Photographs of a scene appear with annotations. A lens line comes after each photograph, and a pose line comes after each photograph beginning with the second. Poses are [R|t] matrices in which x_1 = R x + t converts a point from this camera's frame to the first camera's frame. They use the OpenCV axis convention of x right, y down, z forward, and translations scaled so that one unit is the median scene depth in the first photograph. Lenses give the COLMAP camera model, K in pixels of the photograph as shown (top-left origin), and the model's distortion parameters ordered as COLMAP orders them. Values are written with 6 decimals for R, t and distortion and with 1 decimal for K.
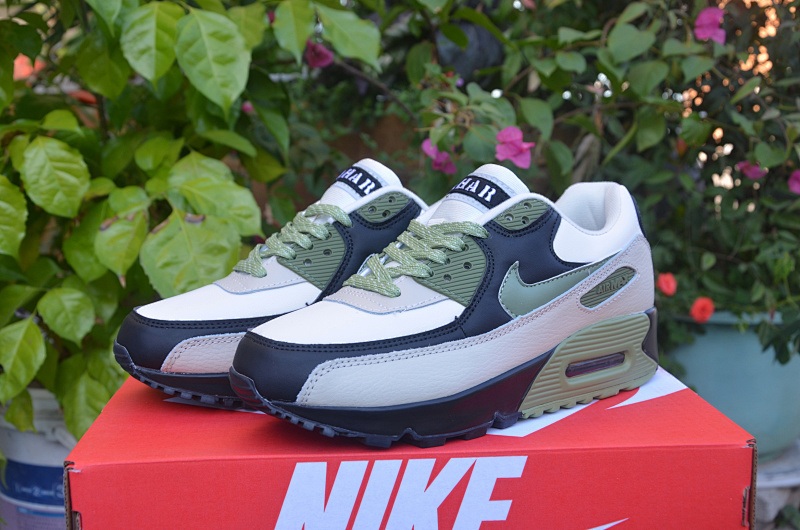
lens RADIAL K [[991.4, 0, 402.4], [0, 991.4, 267.9], [0, 0, 1]] dist [0.069665, 0.072473]
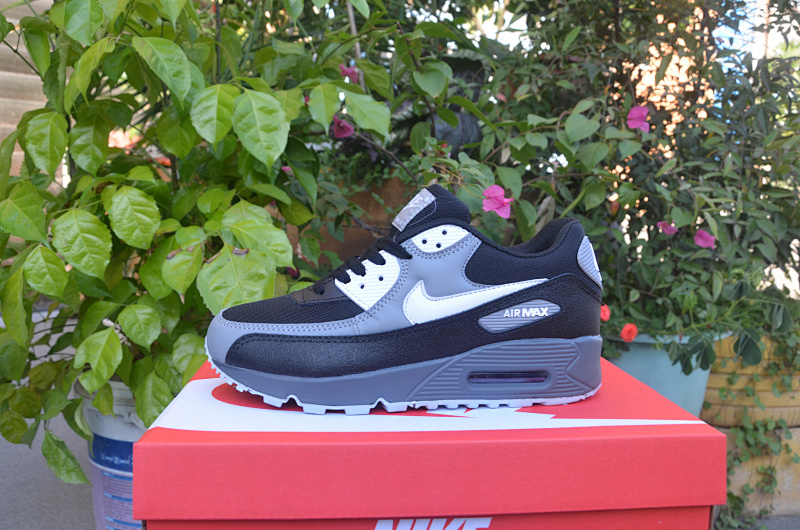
lens RADIAL K [[721.8, 0, 402.4], [0, 721.8, 267.1], [0, 0, 1]] dist [-0.074573, 0.012505]
pose [[0.999622, 0.025955, 0.009042, -0.010608], [-0.025601, 0.998976, -0.037294, -0.001887], [-0.010001, 0.037049, 0.999263, 0.077401]]
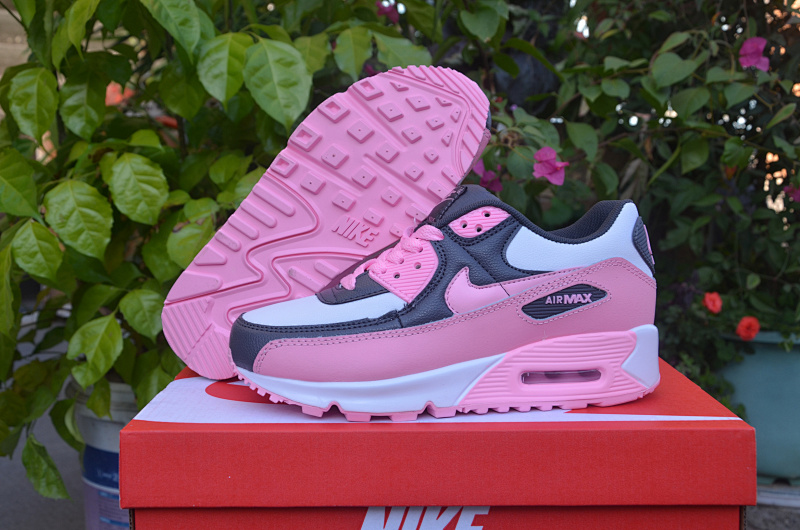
lens RADIAL K [[973.2, 0, 395.2], [0, 973.2, 257.6], [0, 0, 1]] dist [0.064406, 0.037871]
pose [[0.996588, 0.017097, -0.080750, 0.024067], [-0.020034, 0.999162, -0.035701, 0.016054], [0.080072, 0.037197, 0.996095, -0.051391]]
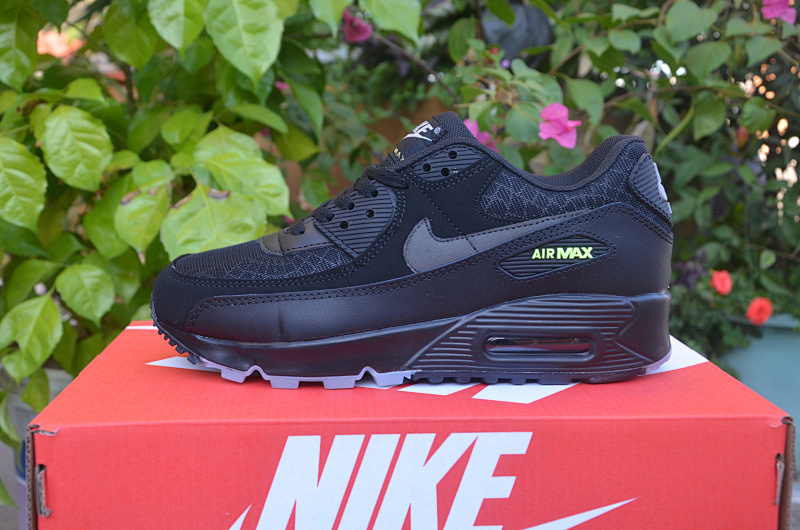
lens RADIAL K [[1019.0, 0, 399.9], [0, 1019.0, 268.0], [0, 0, 1]] dist [0.090066, 0.057915]
pose [[0.998583, 0.027778, -0.045392, 0.008536], [-0.027731, 0.999614, 0.001658, 0.012020], [0.045420, -0.000397, 0.998968, 0.025382]]
